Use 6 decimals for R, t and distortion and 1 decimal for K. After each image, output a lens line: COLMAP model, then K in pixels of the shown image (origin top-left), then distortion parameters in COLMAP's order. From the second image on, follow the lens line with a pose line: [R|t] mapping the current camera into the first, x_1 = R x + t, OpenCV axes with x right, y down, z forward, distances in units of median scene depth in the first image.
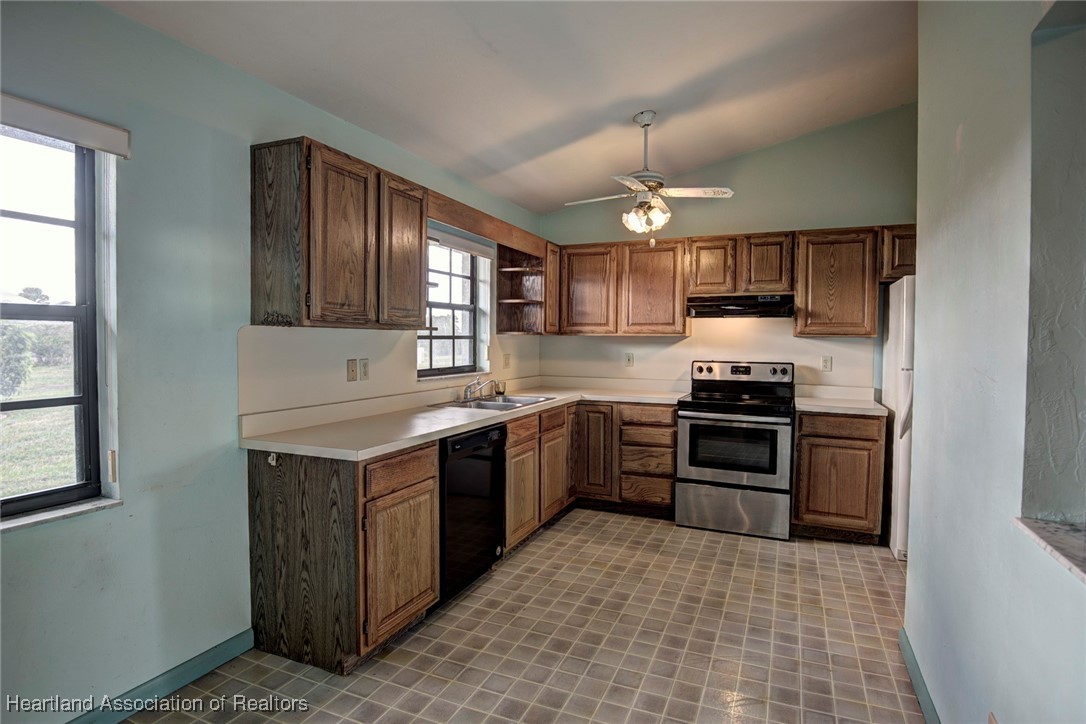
lens RADIAL K [[524.8, 0, 543.0], [0, 524.8, 362.0], [0, 0, 1]] dist [-0.056263, -0.000030]
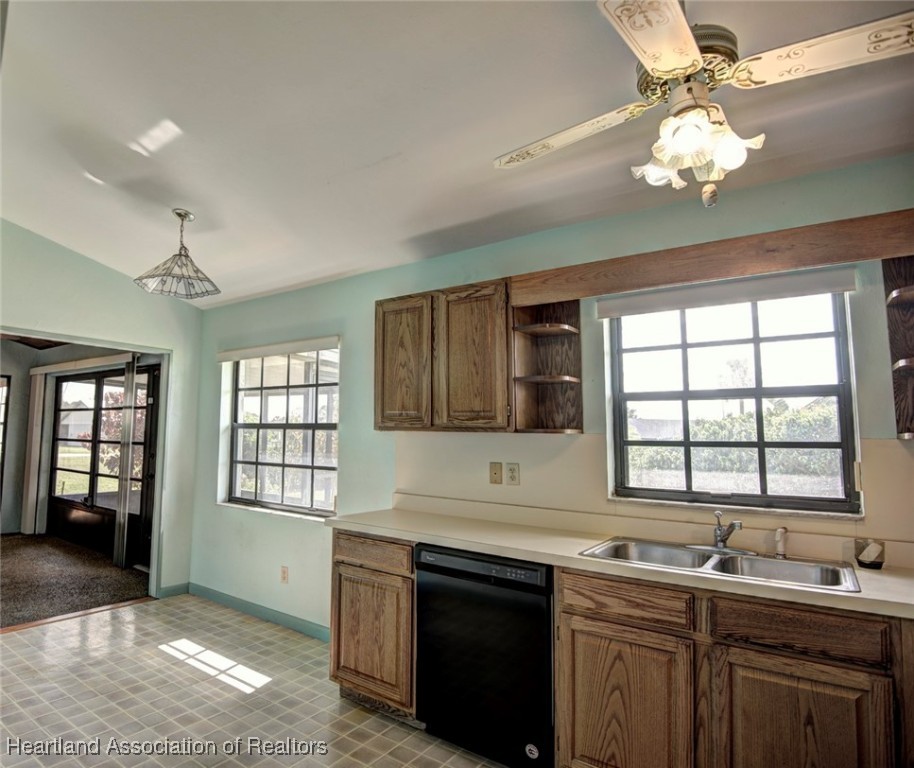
lens RADIAL K [[578.5, 0, 457.0], [0, 578.5, 384.0], [0, 0, 1]] dist [-0.049750, 0.000239]
pose [[-0.233554, -0.101321, -0.967051, 0.571808], [-0.063775, 0.994011, -0.088743, -0.038530], [0.970250, 0.040948, -0.238617, 0.877313]]
